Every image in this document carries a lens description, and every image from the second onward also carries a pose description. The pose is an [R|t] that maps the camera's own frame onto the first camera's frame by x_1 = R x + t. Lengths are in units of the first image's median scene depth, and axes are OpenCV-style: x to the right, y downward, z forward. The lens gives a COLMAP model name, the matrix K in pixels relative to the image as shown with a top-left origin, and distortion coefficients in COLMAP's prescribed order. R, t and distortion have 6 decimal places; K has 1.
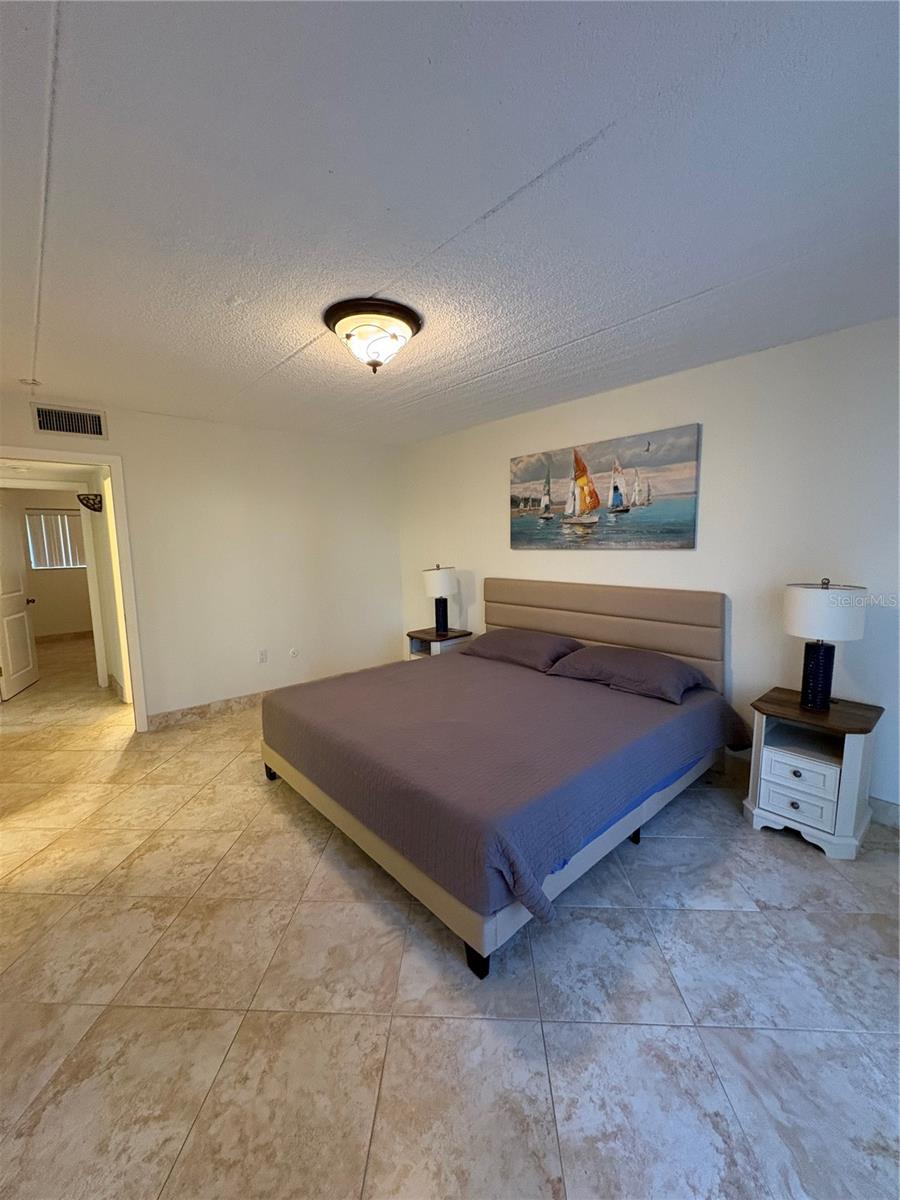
lens RADIAL K [[480.9, 0, 452.7], [0, 480.9, 595.7], [0, 0, 1]] dist [-0.003282, 0.000212]
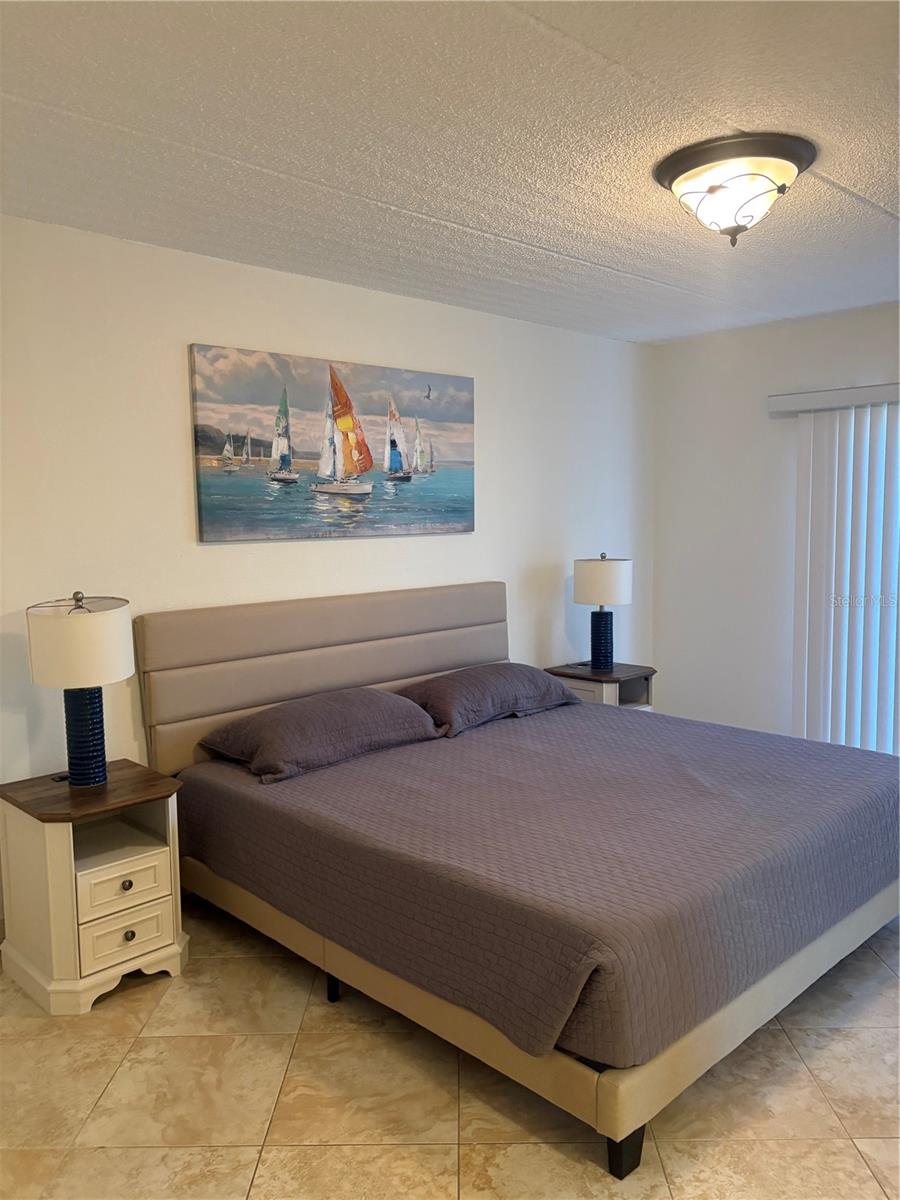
lens RADIAL K [[905.9, 0, 456.4], [0, 905.9, 602.0], [0, 0, 1]] dist [0.044576, -0.049487]
pose [[-0.048996, -0.078733, 0.995691, -0.886238], [0.131108, 0.987755, 0.084558, -0.098476], [-0.990157, 0.134686, -0.038074, 0.953531]]
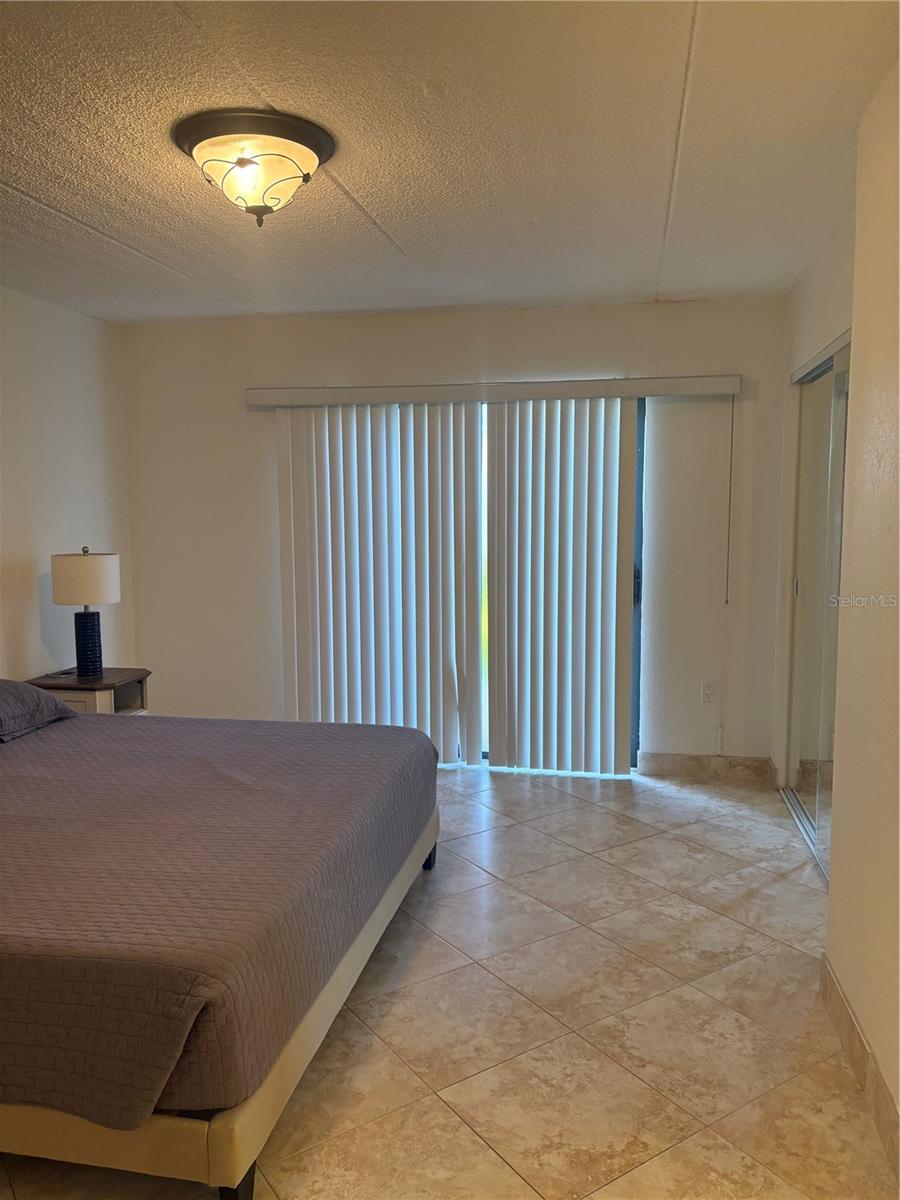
lens RADIAL K [[905.9, 0, 453.9], [0, 905.9, 597.1], [0, 0, 1]] dist [0.044576, -0.049487]
pose [[-0.607053, -0.060436, 0.792360, -0.816304], [0.109221, 0.981295, 0.158525, -0.101860], [-0.787120, 0.182776, -0.589098, 1.023520]]
